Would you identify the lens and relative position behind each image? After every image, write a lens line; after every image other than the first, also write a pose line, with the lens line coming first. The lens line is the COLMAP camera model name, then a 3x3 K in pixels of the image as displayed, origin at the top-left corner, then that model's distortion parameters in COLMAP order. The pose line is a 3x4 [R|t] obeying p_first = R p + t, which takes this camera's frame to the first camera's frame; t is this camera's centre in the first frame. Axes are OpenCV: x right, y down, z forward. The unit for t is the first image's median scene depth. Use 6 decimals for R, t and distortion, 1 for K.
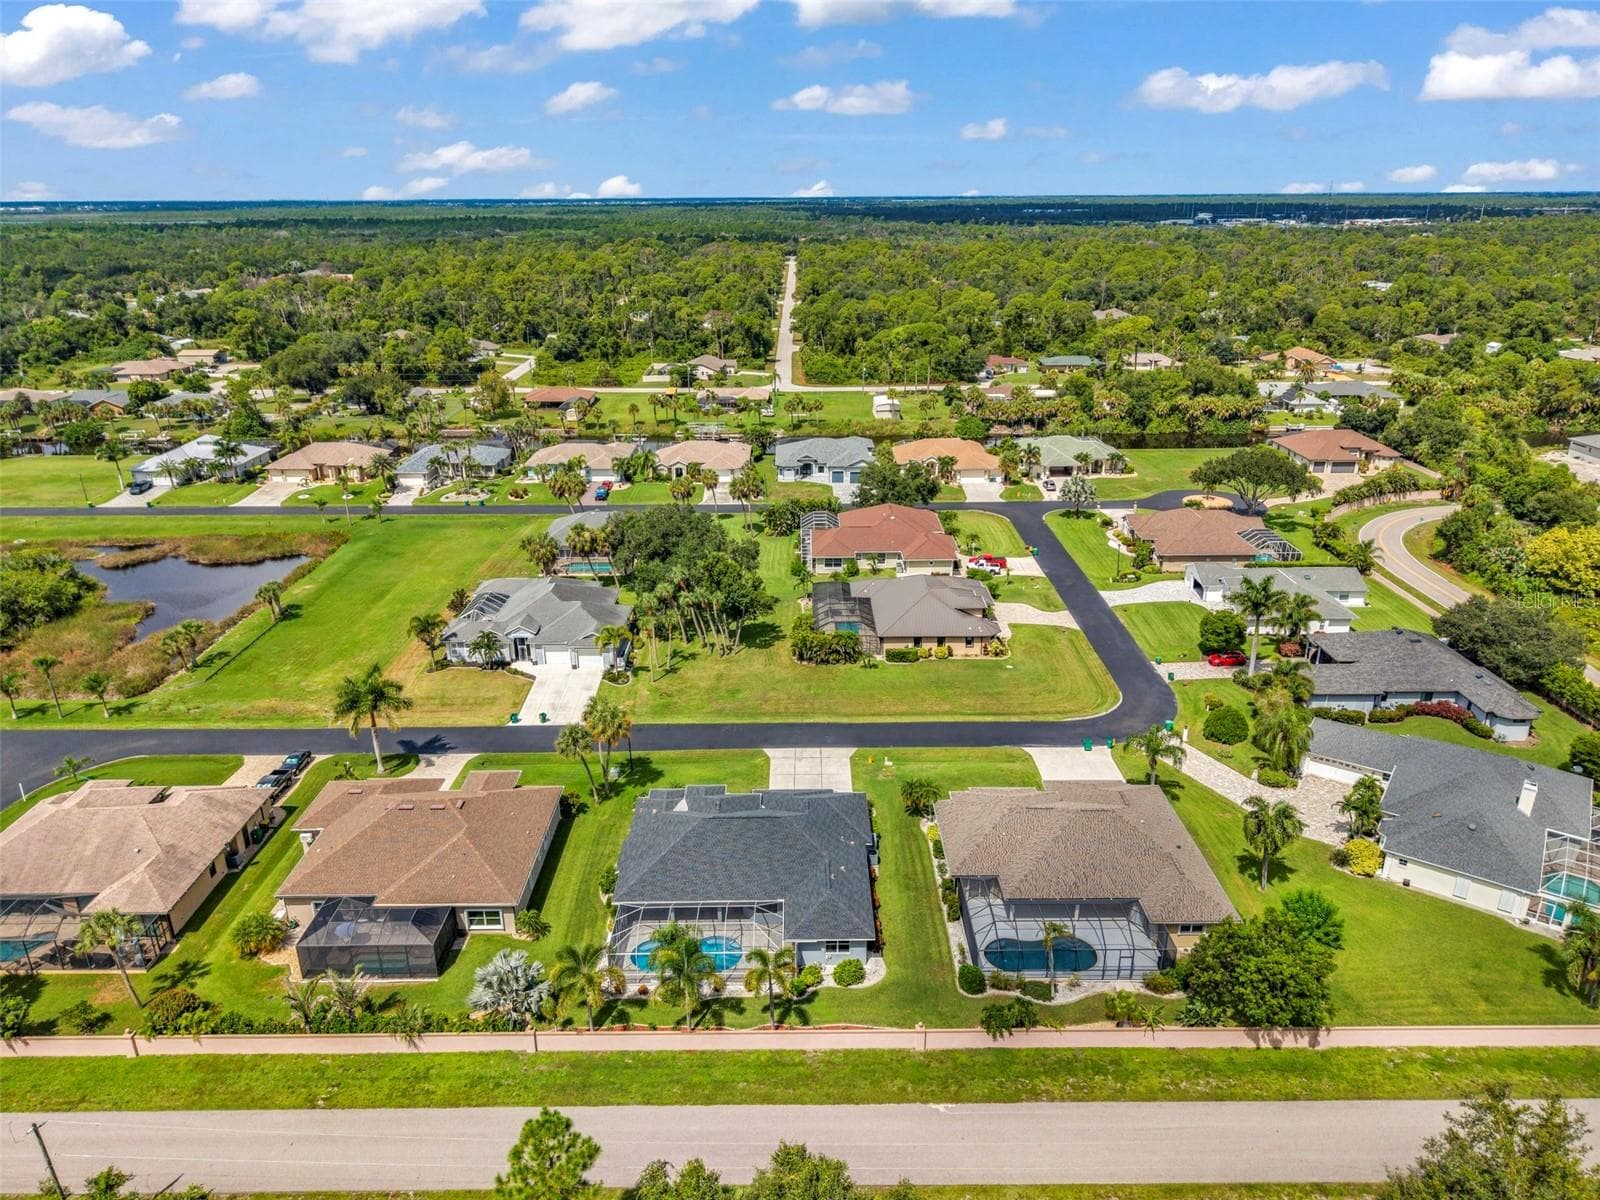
lens RADIAL K [[1057.1, 0, 795.9], [0, 1057.1, 590.5], [0, 0, 1]] dist [0.026971, -0.026641]
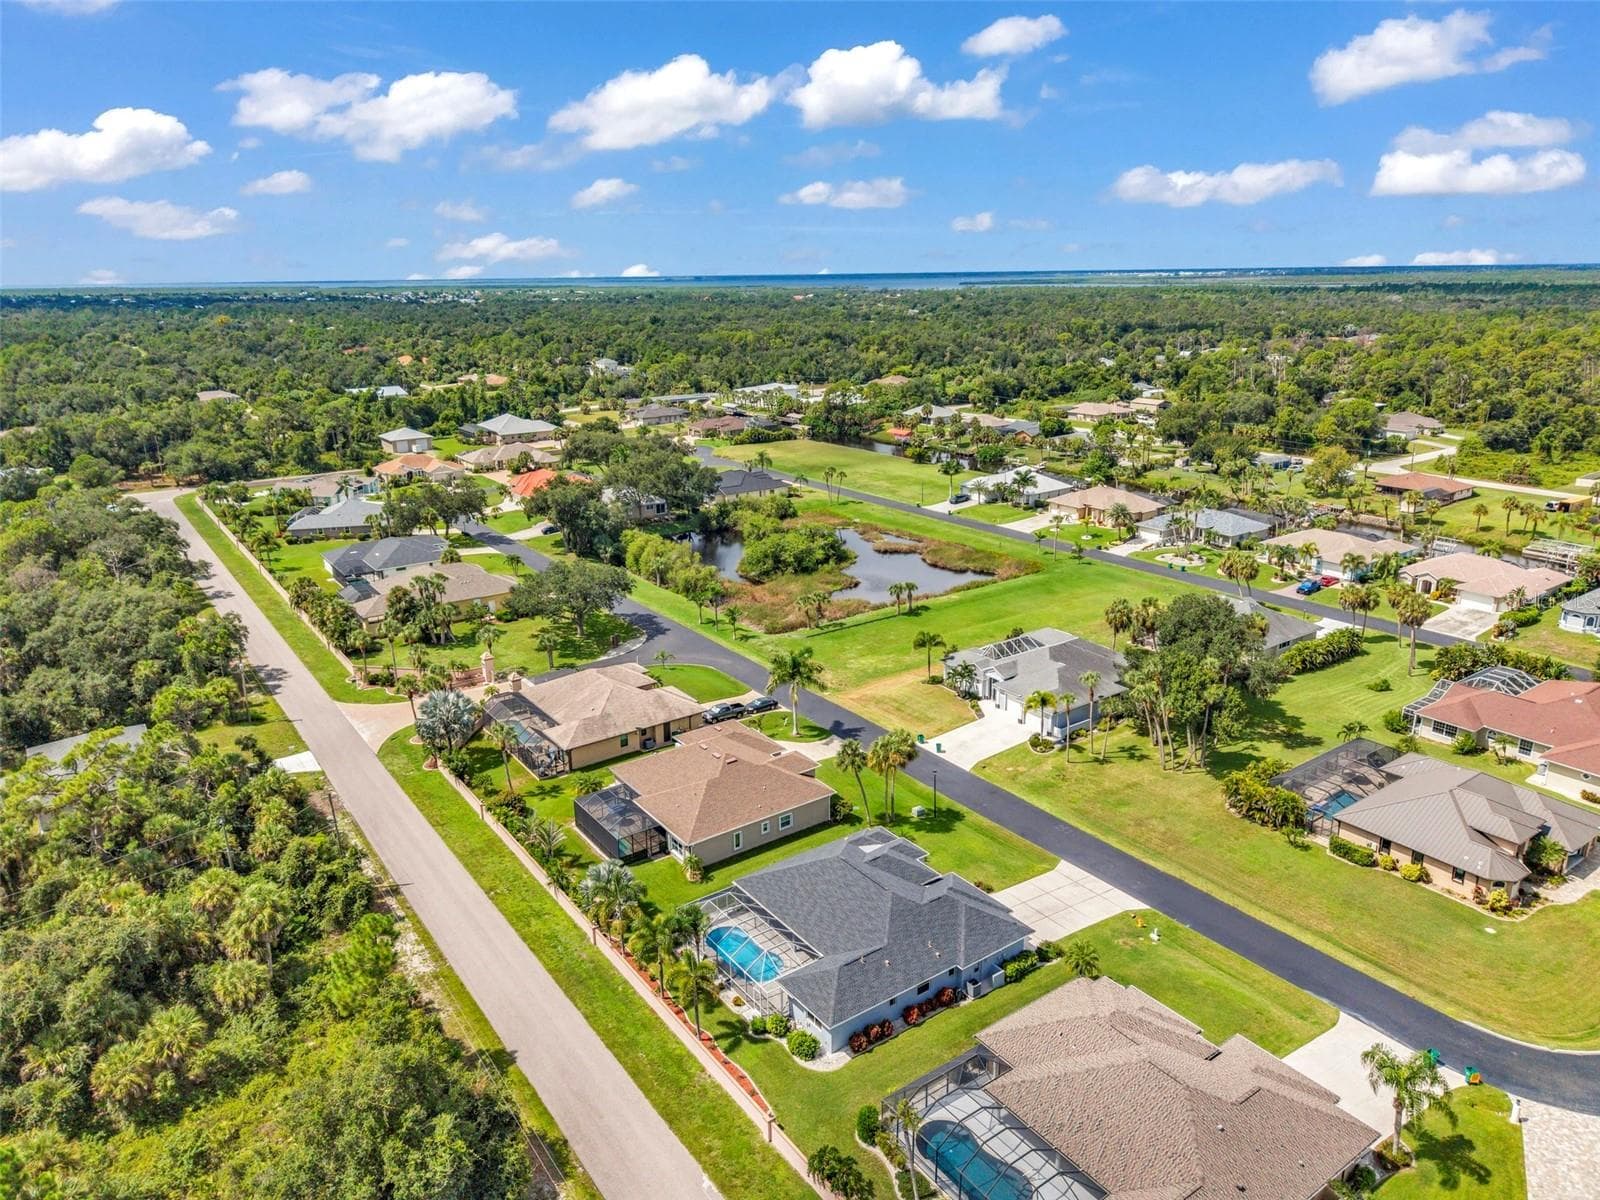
lens RADIAL K [[1057.1, 0, 795.9], [0, 1057.1, 590.5], [0, 0, 1]] dist [0.026971, -0.026641]
pose [[0.576330, 0.231630, -0.783704, 0.419598], [-0.273859, 0.958282, 0.081834, -0.069982], [0.769964, 0.167461, 0.615721, 0.189734]]
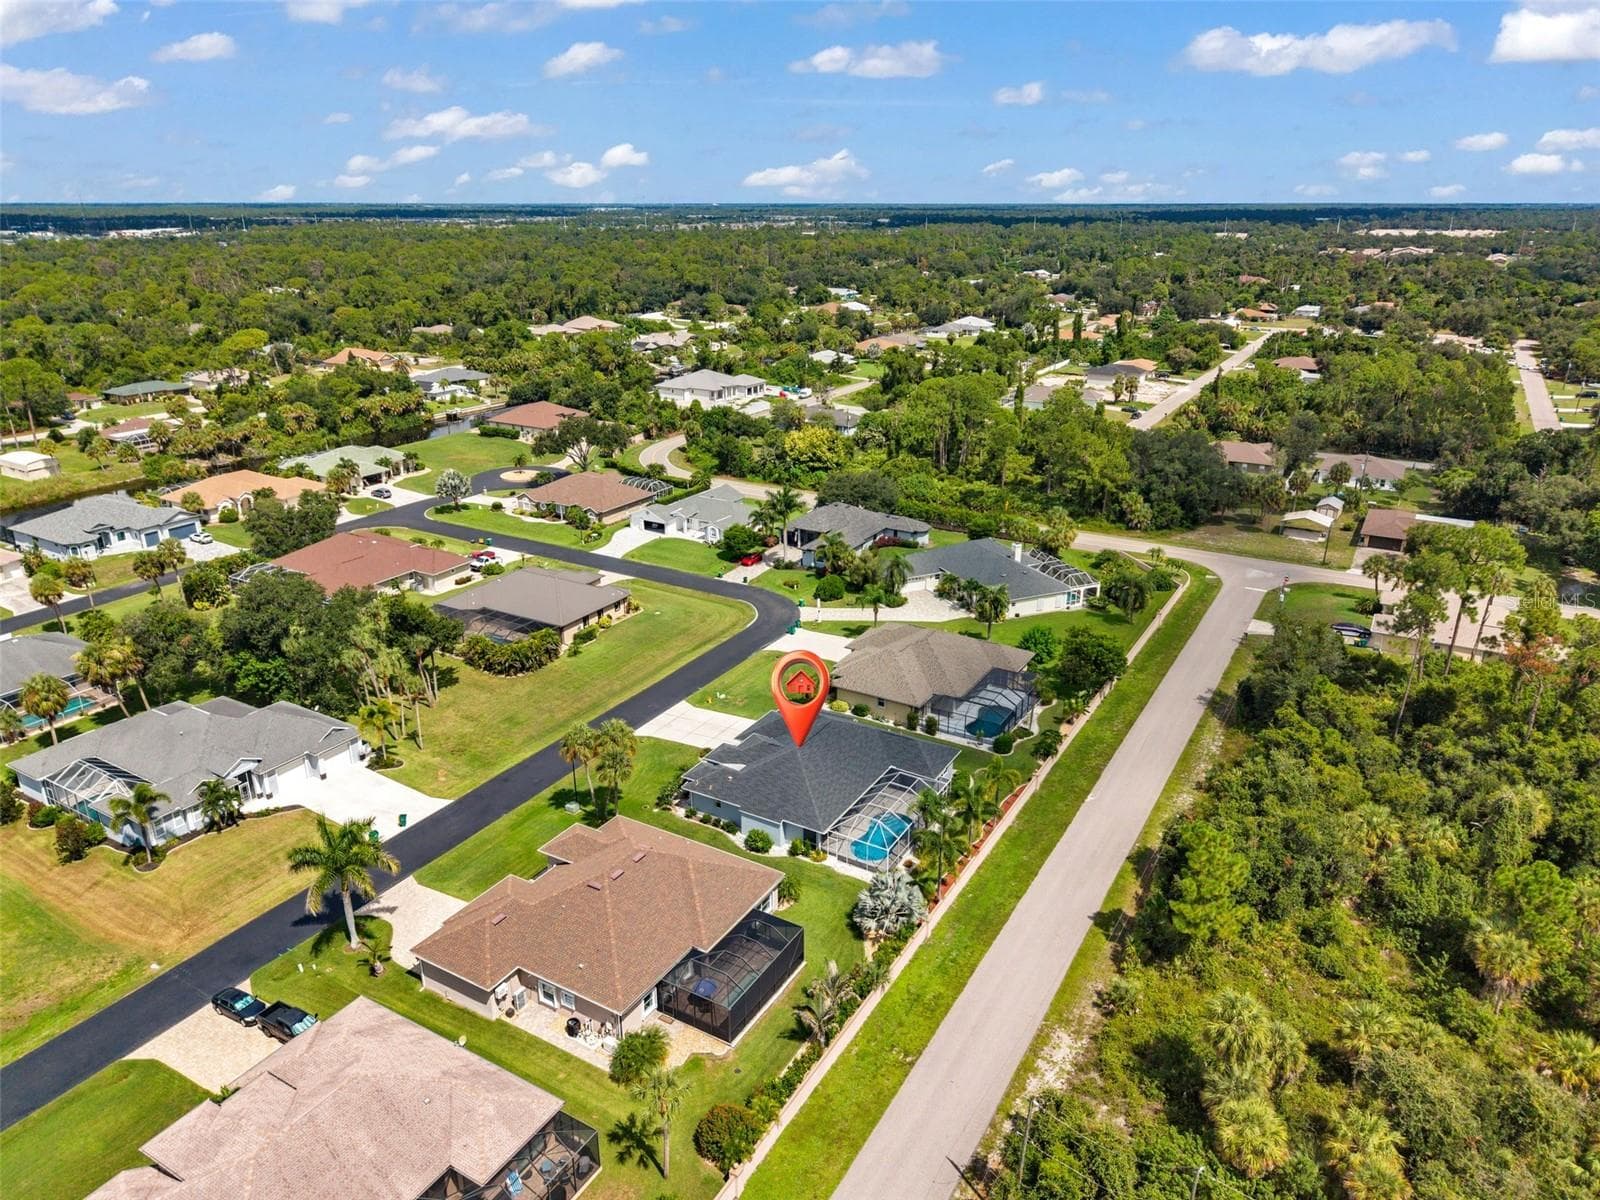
lens RADIAL K [[1057.1, 0, 795.9], [0, 1057.1, 590.5], [0, 0, 1]] dist [0.026971, -0.026641]
pose [[0.507387, -0.285355, 0.813100, -0.636823], [0.291740, 0.944742, 0.149504, -0.077584], [-0.810831, 0.161357, 0.562599, 0.218549]]
